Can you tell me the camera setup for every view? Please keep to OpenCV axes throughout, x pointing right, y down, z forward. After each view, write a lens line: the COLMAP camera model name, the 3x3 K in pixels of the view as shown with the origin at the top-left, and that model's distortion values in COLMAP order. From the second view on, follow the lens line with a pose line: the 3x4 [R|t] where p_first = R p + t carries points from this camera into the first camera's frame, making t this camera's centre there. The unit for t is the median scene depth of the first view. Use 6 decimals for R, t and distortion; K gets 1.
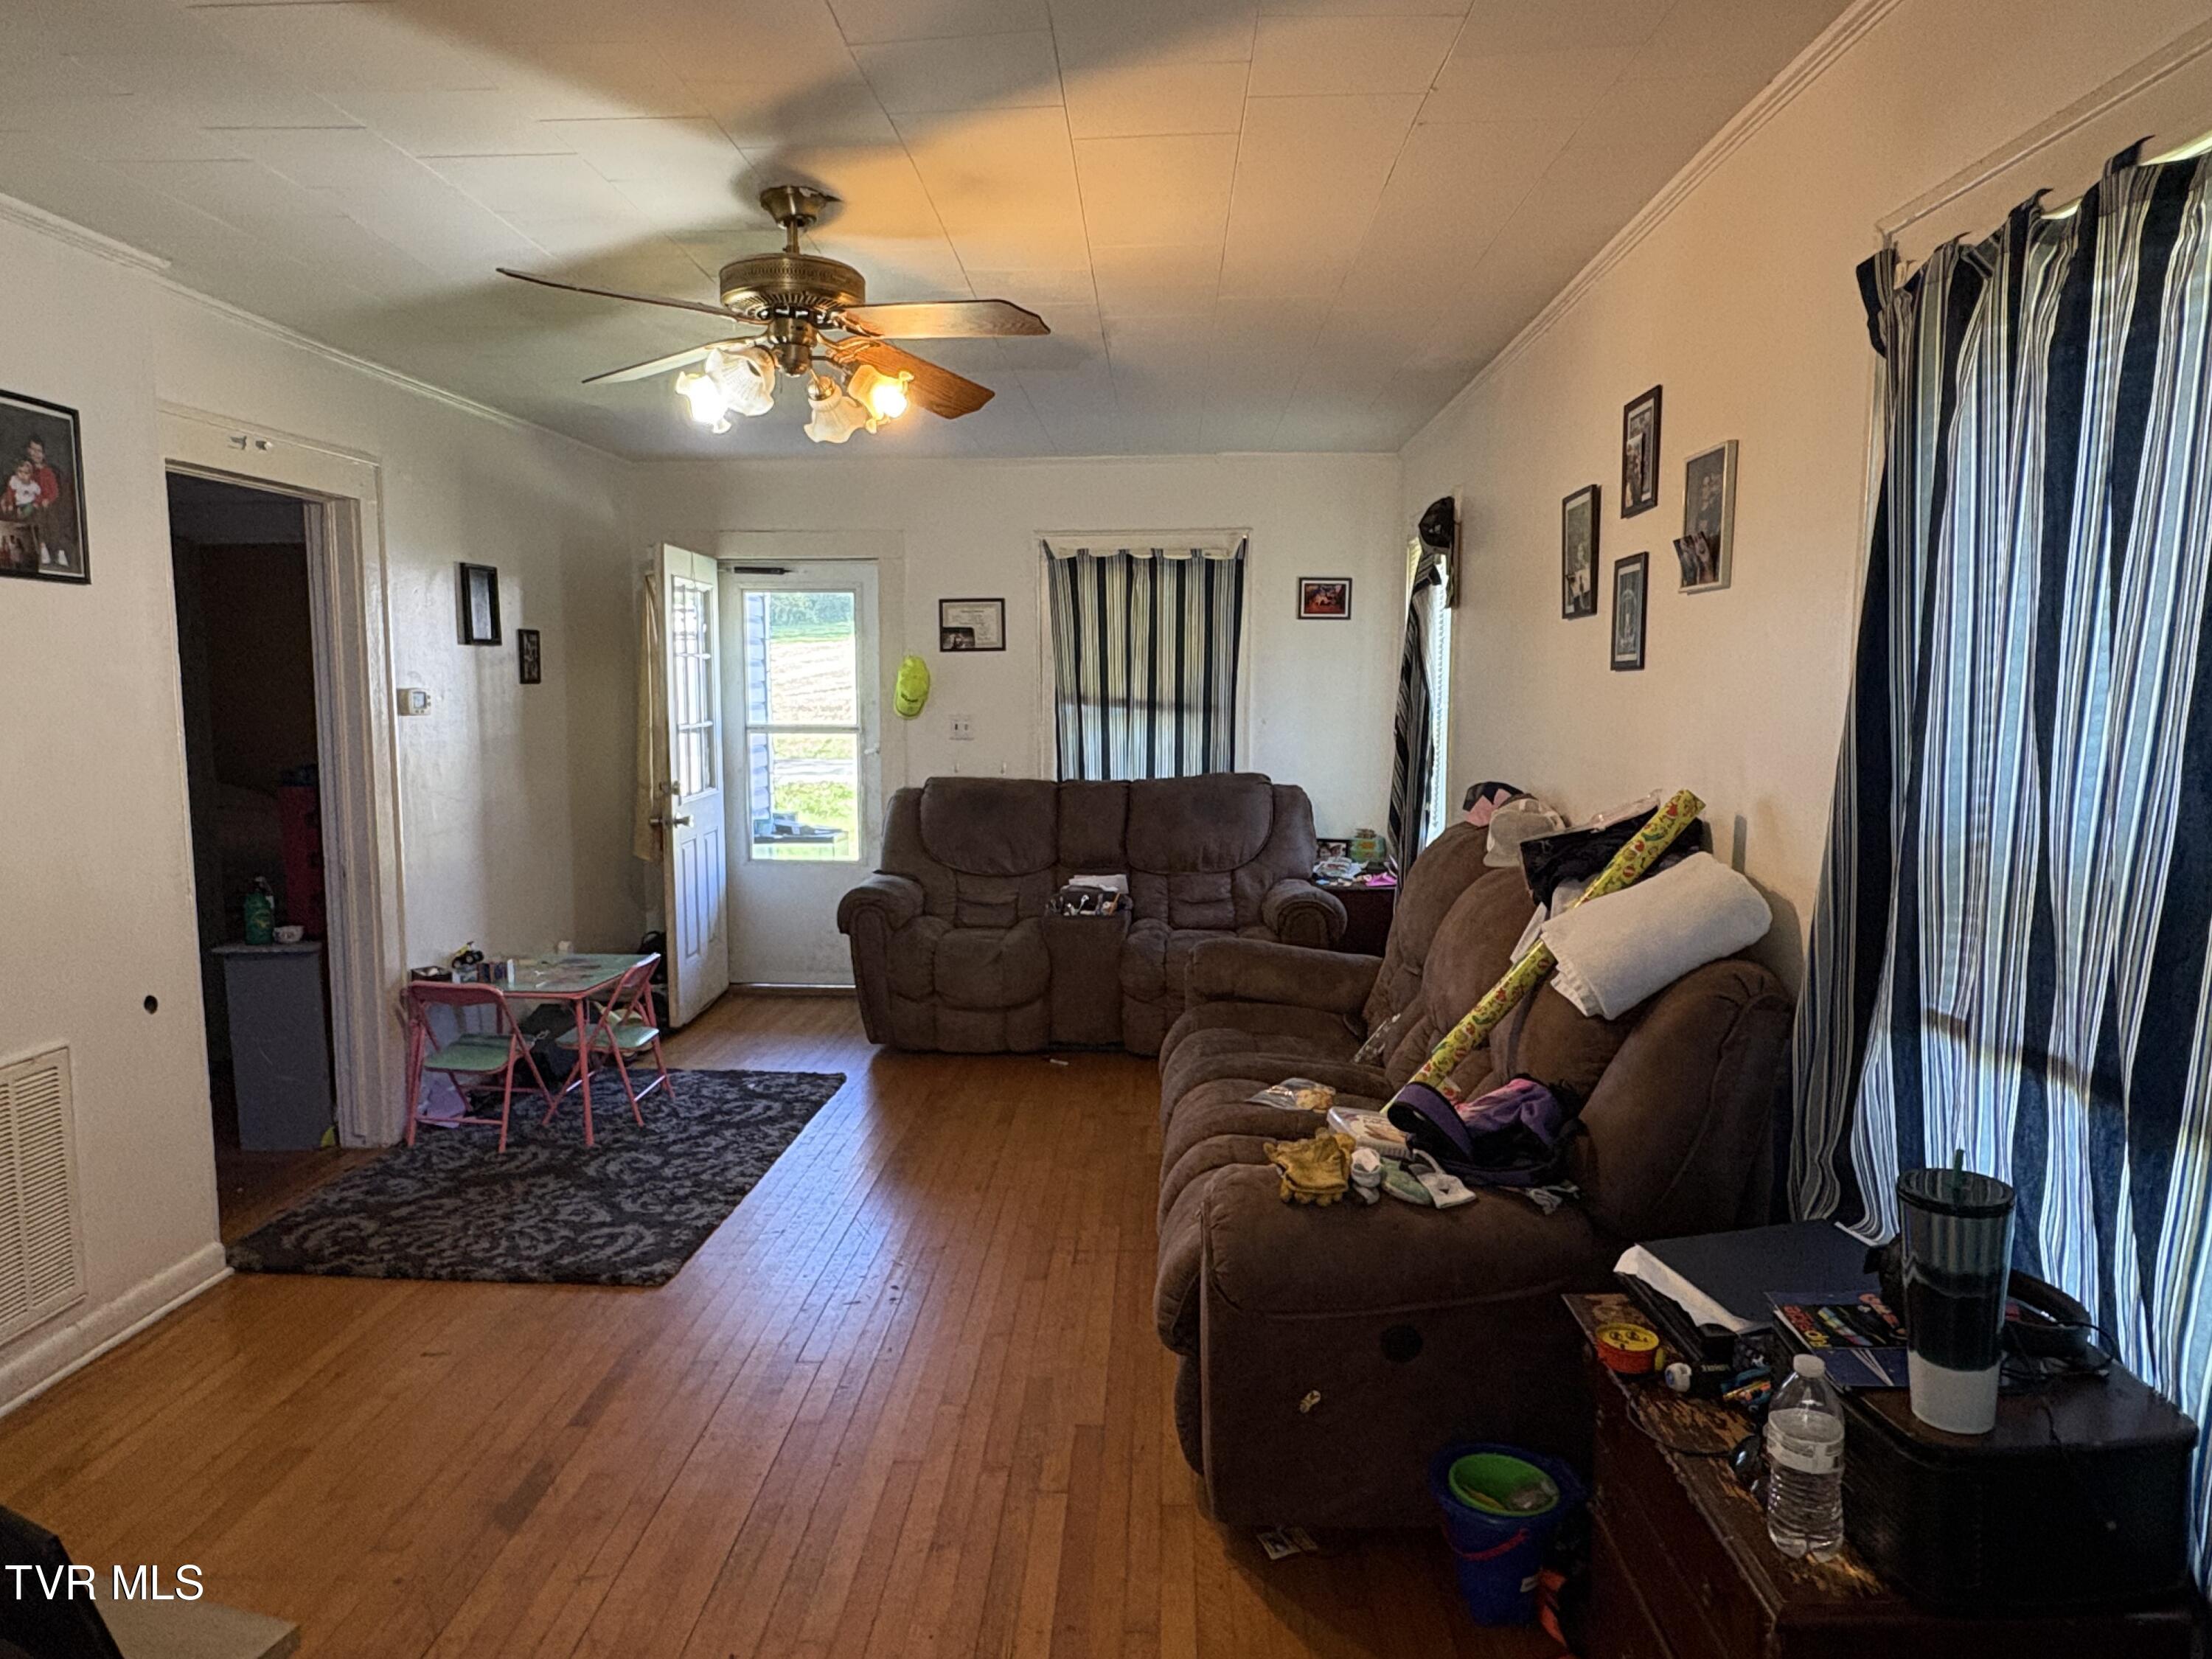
lens RADIAL K [[1407.1, 0, 1104.8], [0, 1407.1, 817.7], [0, 0, 1]] dist [-0.002930, -0.000320]
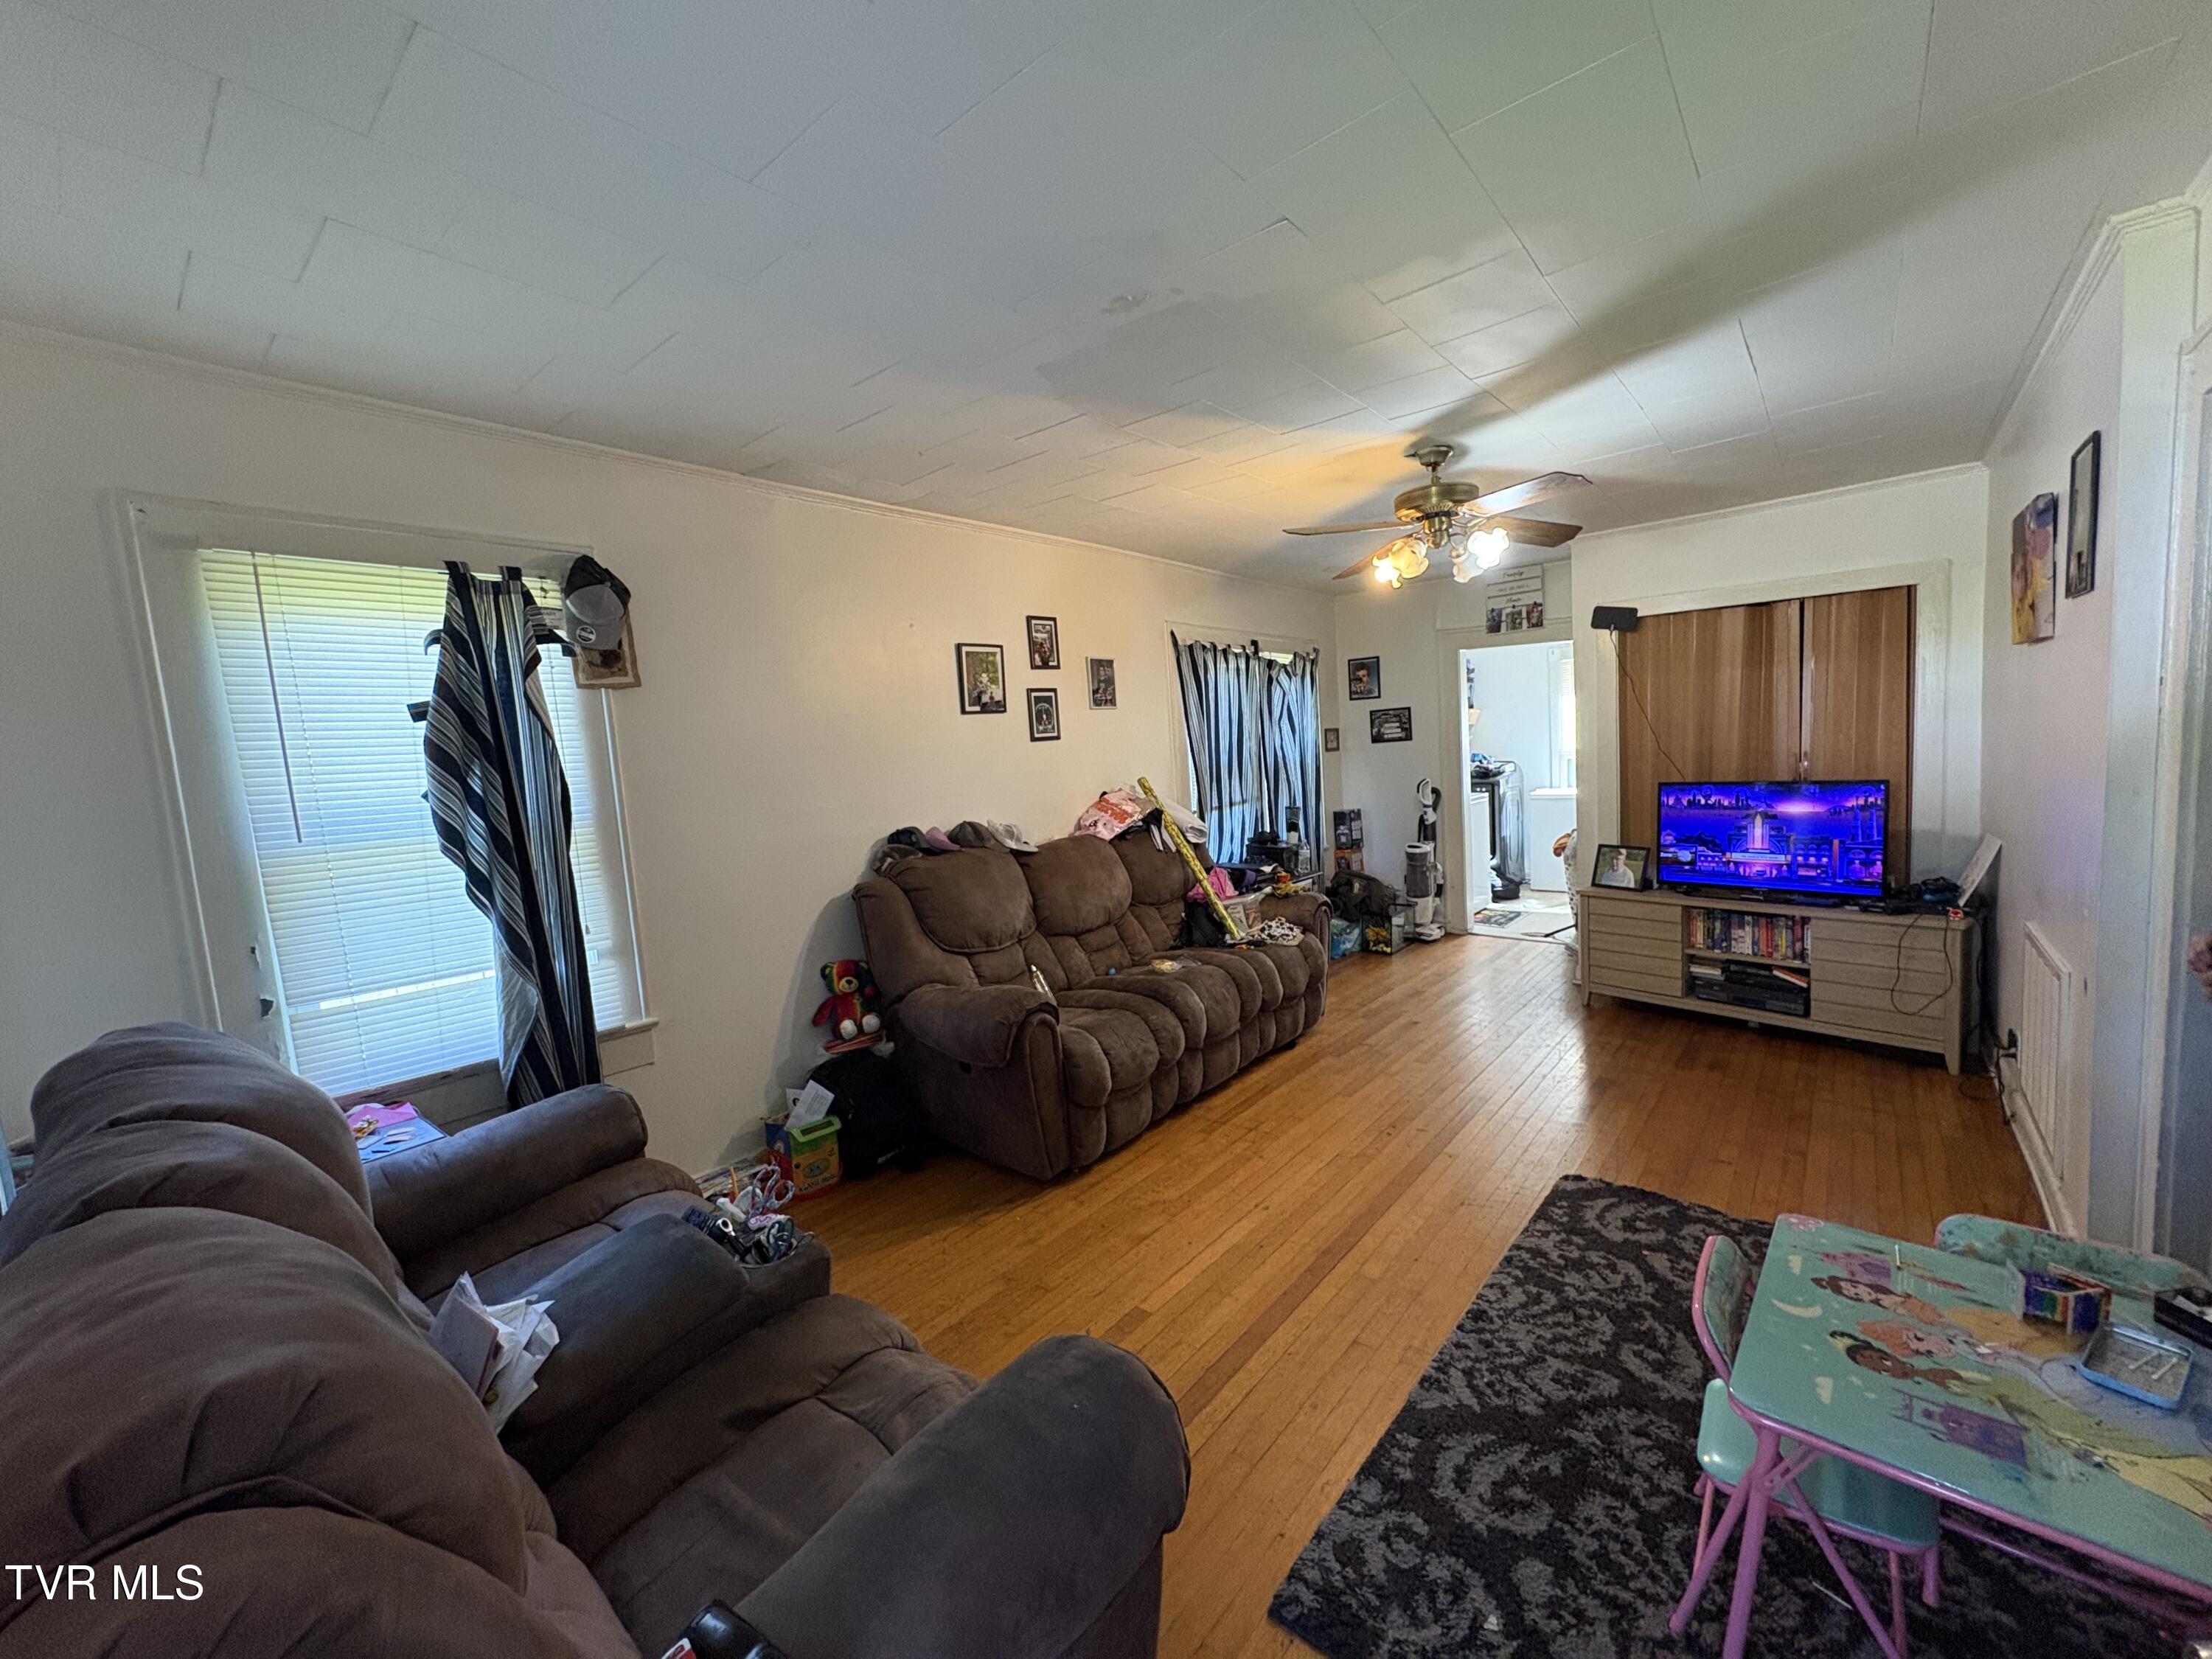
lens RADIAL K [[891.8, 0, 1107.4], [0, 891.8, 834.8], [0, 0, 1]] dist [0.000006, 0.000036]
pose [[-0.795440, -0.006262, 0.606000, -0.386584], [0.126812, 0.976090, 0.176541, -0.140056], [-0.592616, 0.217276, -0.775627, 1.478757]]
